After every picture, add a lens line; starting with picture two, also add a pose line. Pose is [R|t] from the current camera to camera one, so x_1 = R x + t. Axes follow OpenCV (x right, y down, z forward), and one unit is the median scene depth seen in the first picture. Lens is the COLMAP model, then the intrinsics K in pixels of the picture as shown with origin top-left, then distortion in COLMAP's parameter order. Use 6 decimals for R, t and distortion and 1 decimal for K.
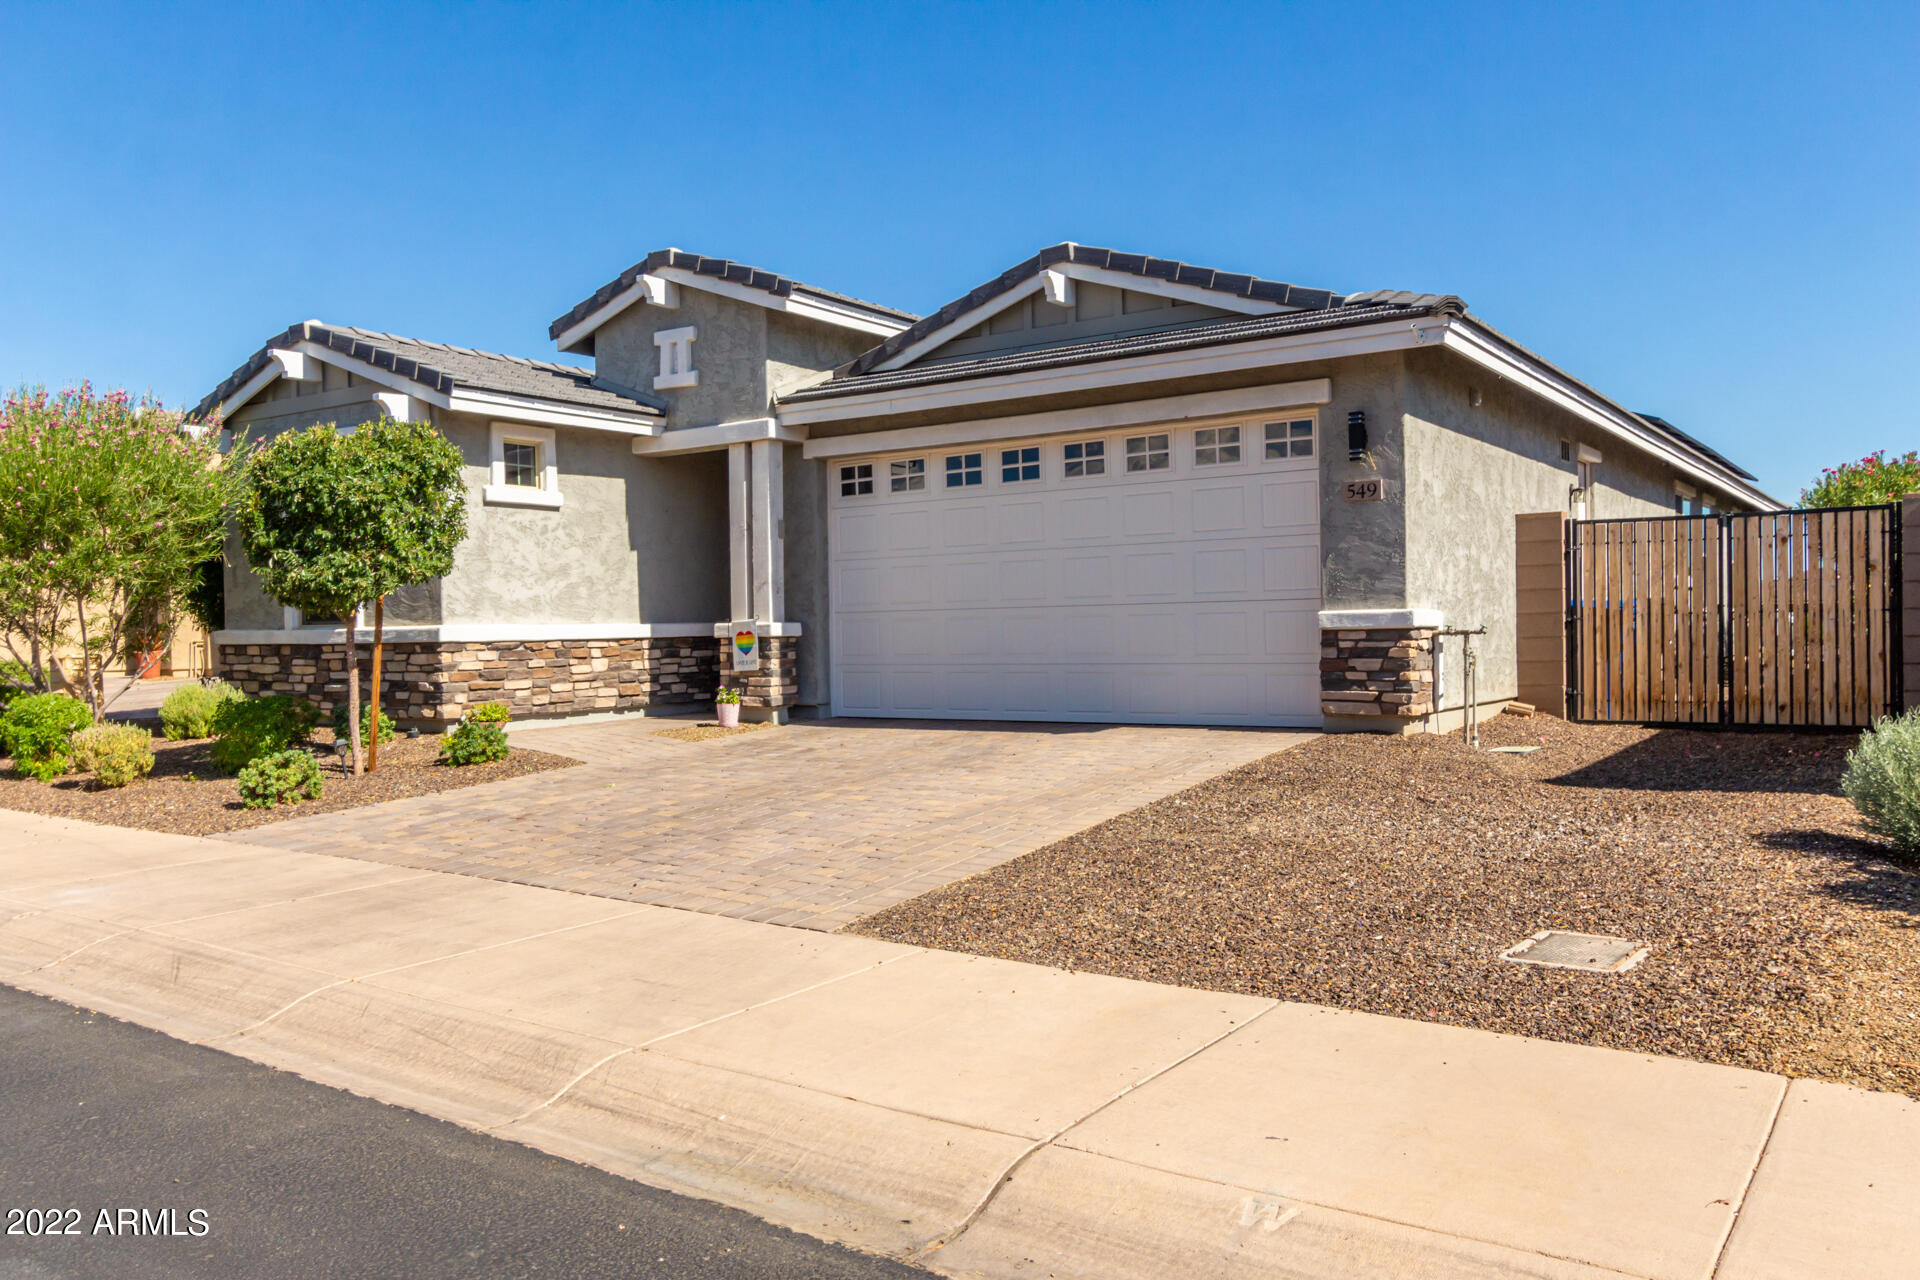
lens RADIAL K [[1465.4, 0, 955.3], [0, 1465.4, 638.3], [0, 0, 1]] dist [-0.001818, 0.005087]
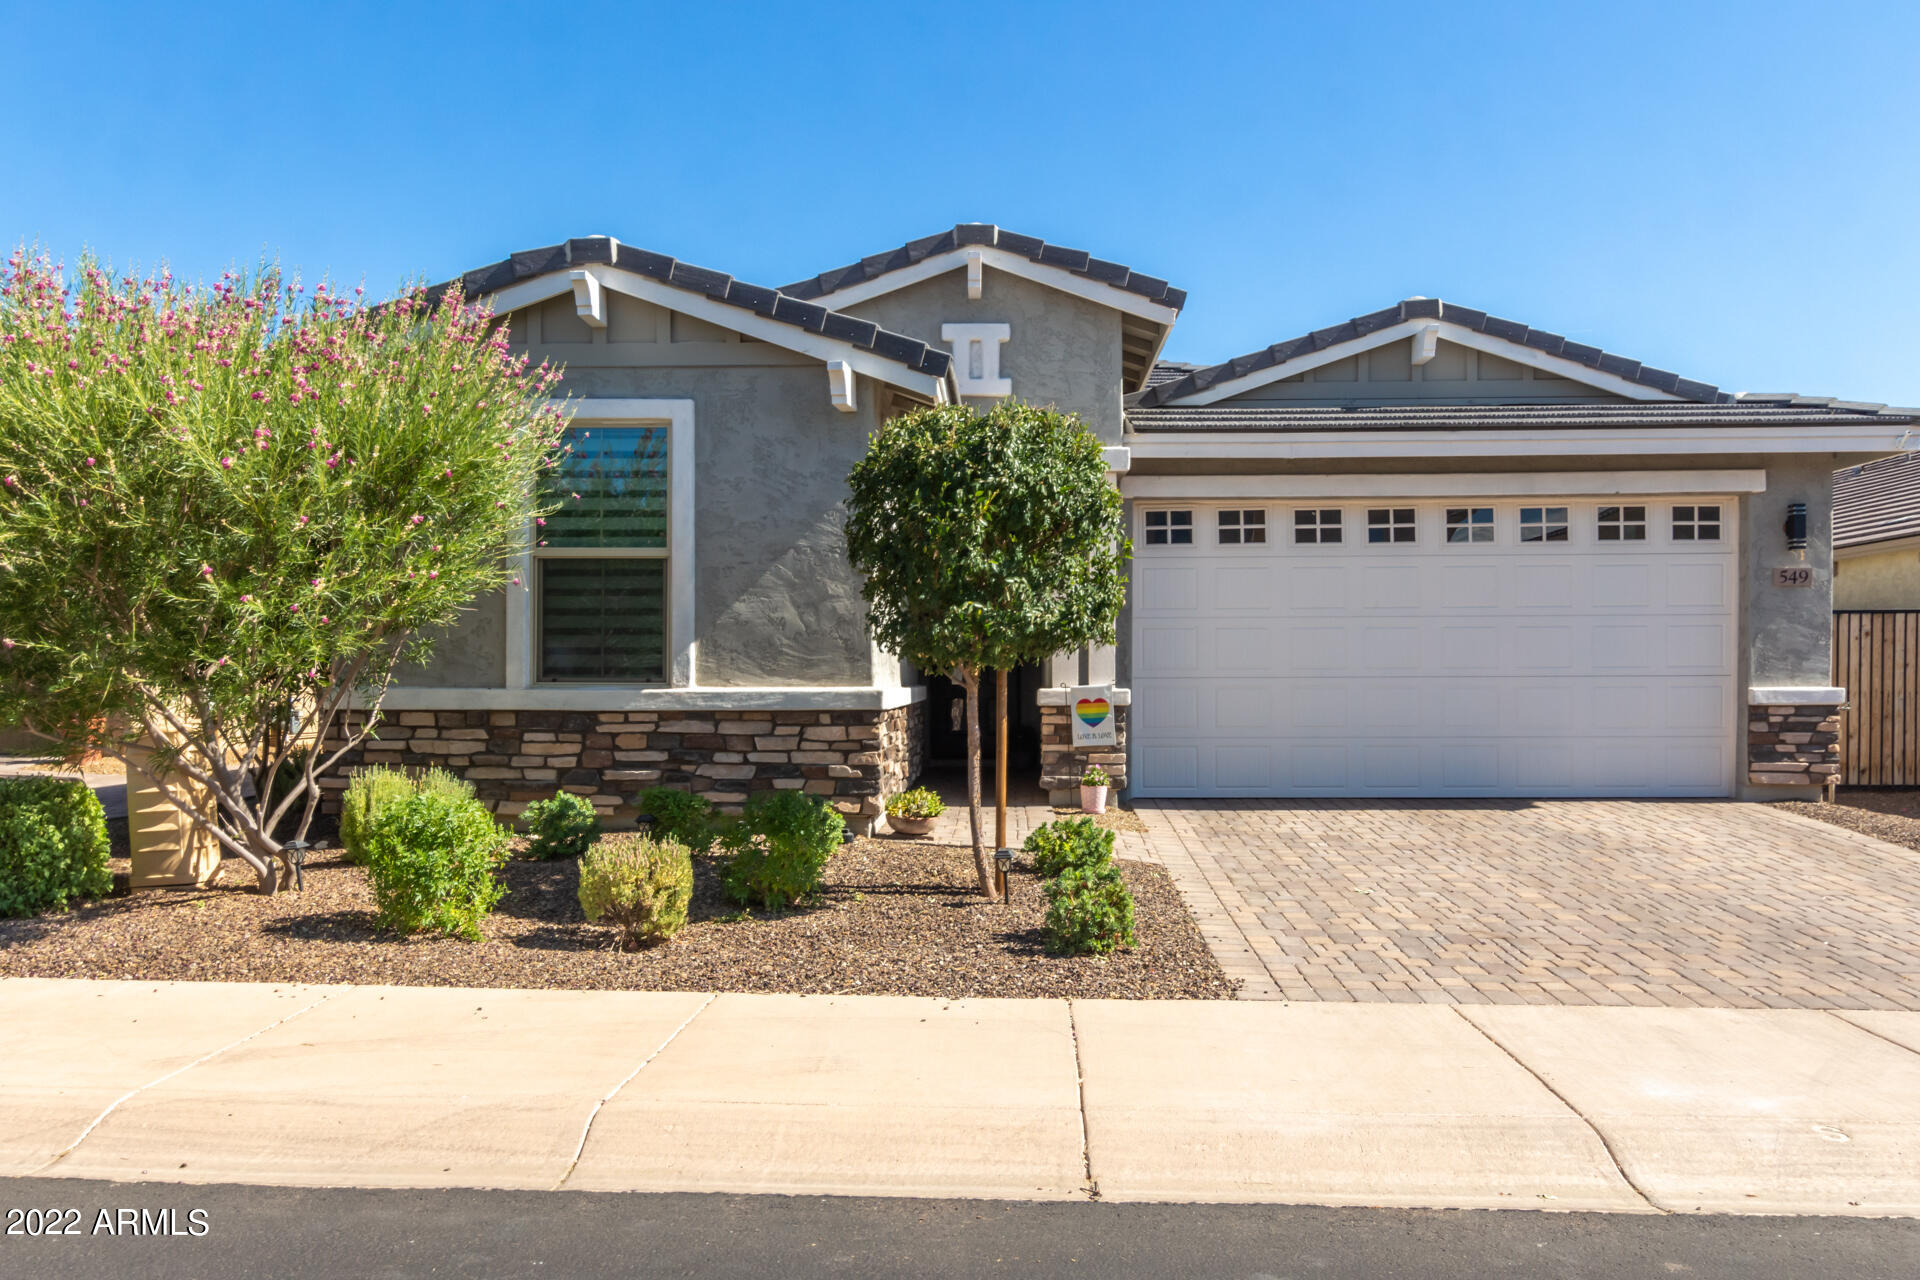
lens RADIAL K [[1465.4, 0, 992.7], [0, 1465.4, 692.6], [0, 0, 1]] dist [-0.001818, 0.005087]
pose [[0.843865, 0.013197, 0.536394, -0.688402], [-0.009449, 0.999908, -0.009735, 0.000527], [-0.536473, 0.003147, 0.843912, 0.349855]]
